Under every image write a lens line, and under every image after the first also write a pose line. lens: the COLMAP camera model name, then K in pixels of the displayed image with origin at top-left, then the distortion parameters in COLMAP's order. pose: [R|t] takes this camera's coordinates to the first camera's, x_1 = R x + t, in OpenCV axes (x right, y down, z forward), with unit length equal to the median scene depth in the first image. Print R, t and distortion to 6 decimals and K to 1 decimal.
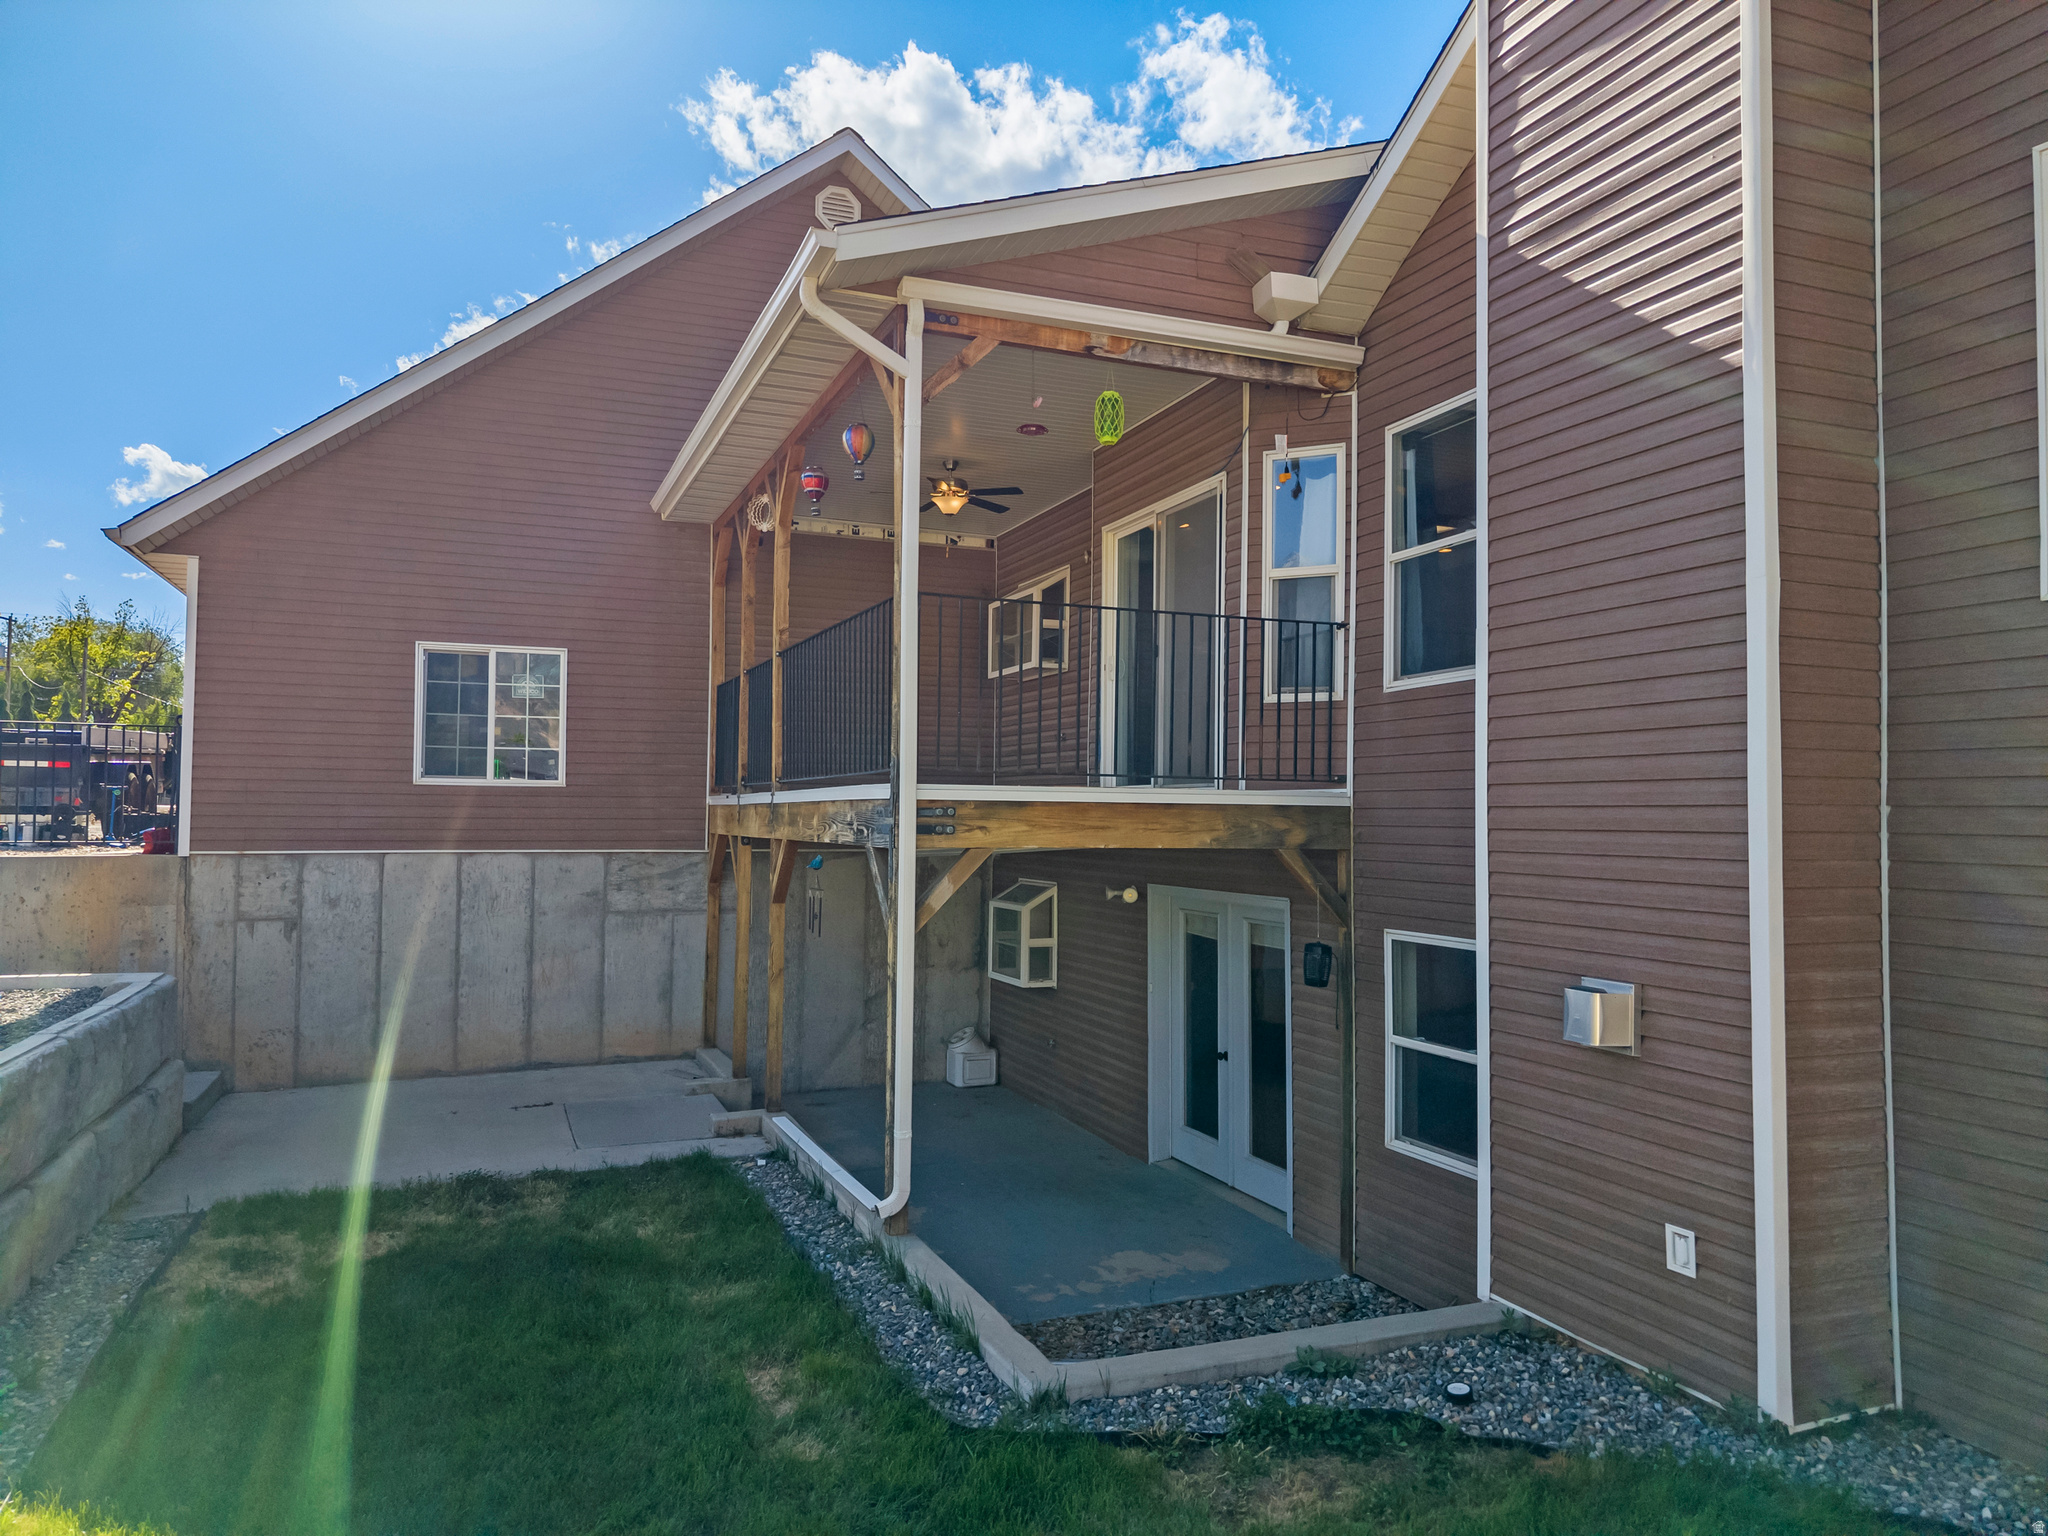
lens RADIAL K [[1372.0, 0, 1023.4], [0, 1372.0, 752.3], [0, 0, 1]] dist [0.034652, -0.037839]
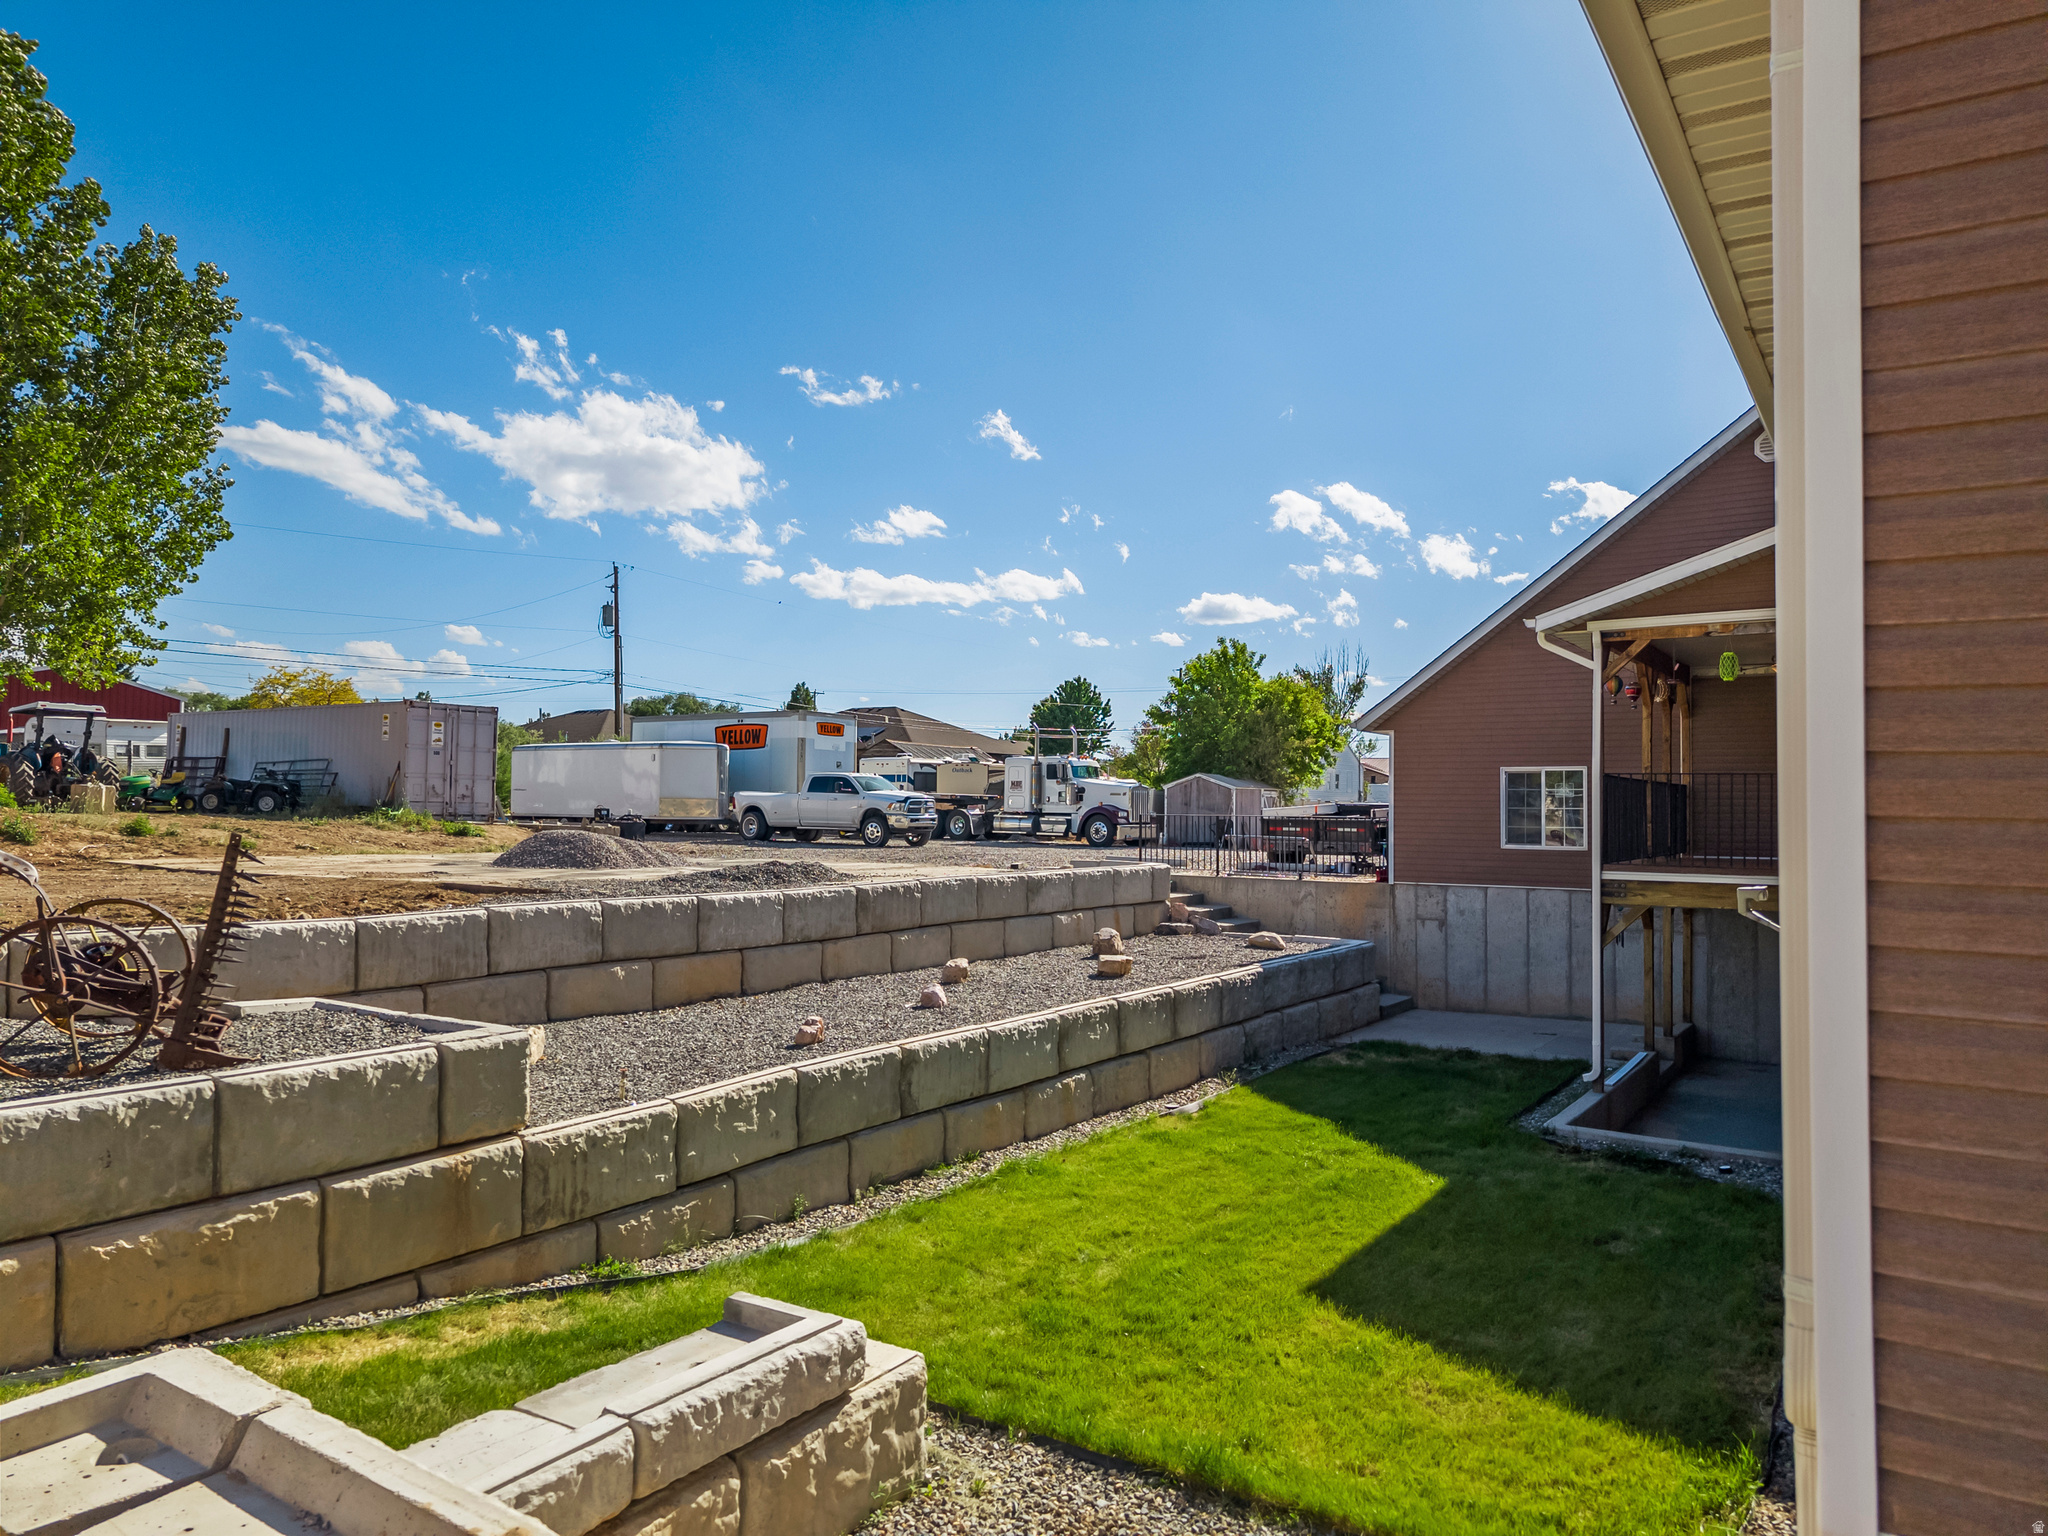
lens RADIAL K [[1372.0, 0, 1019.5], [0, 1372.0, 771.9], [0, 0, 1]] dist [0.034652, -0.037839]
pose [[0.570326, -0.024703, -0.821047, 0.702638], [0.031211, 0.999478, -0.008392, -0.084702], [0.820825, -0.020839, 0.570799, -0.546360]]
